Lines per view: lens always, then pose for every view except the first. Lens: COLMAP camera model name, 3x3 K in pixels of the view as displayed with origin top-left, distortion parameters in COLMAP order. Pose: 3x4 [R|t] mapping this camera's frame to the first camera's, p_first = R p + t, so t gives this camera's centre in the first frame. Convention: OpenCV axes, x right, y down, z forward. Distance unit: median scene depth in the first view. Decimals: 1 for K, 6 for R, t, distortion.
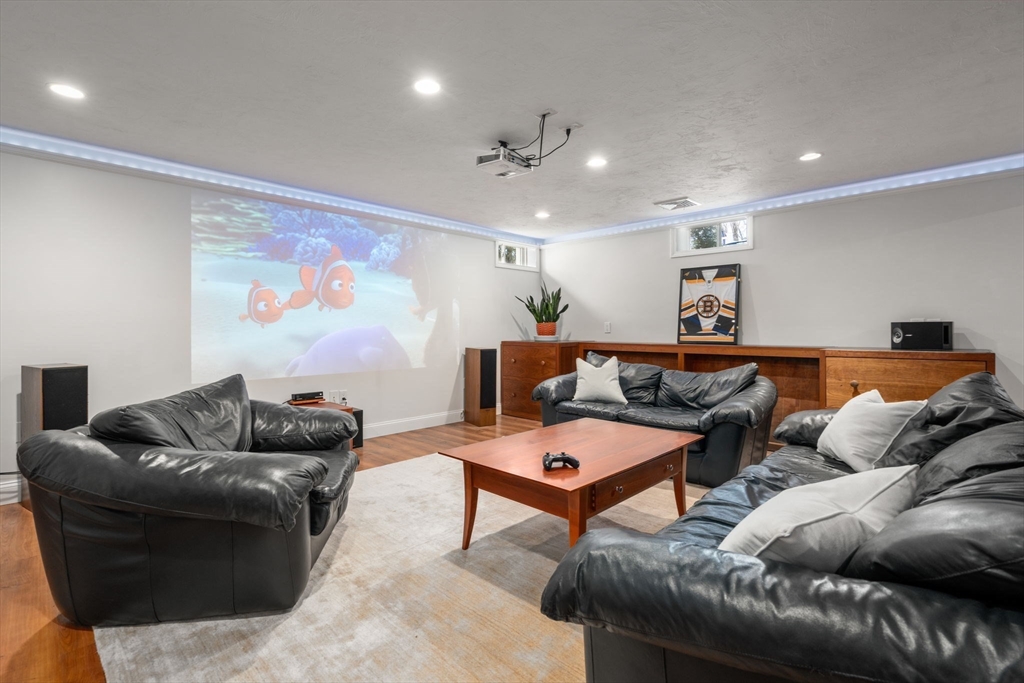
lens RADIAL K [[471.2, 0, 515.9], [0, 471.2, 339.0], [0, 0, 1]] dist [0.001643, 0.000478]
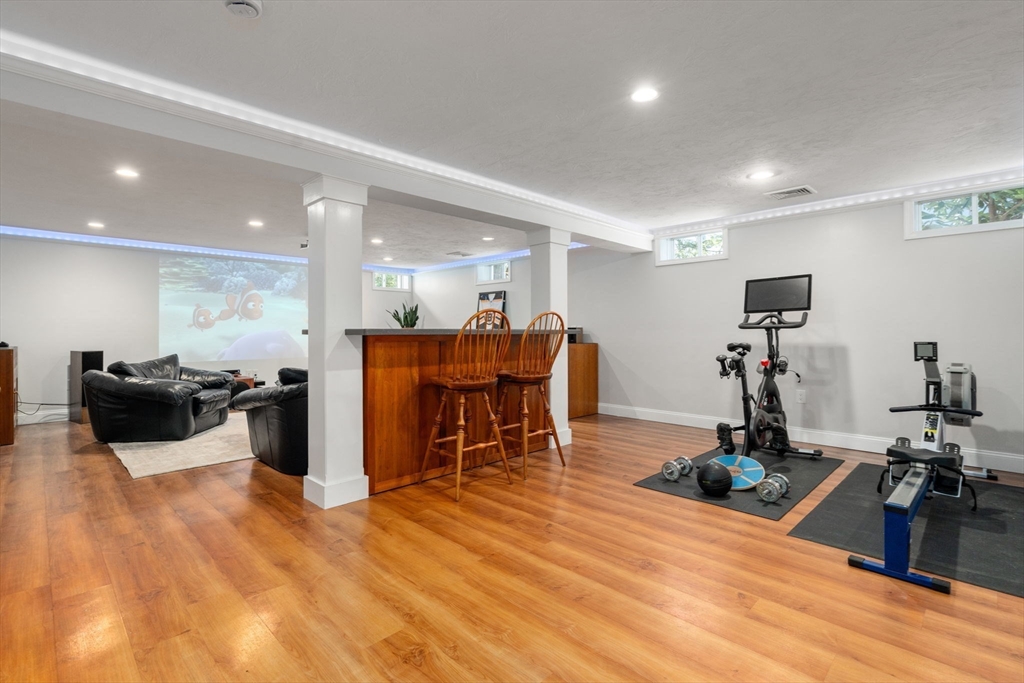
lens RADIAL K [[471.2, 0, 508.0], [0, 471.2, 338.0], [0, 0, 1]] dist [0.001643, 0.000478]
pose [[0.999919, -0.002329, -0.012488, 0.575899], [0.002228, 0.999965, -0.008036, 0.015342], [0.012507, 0.008007, 0.999890, -0.676600]]
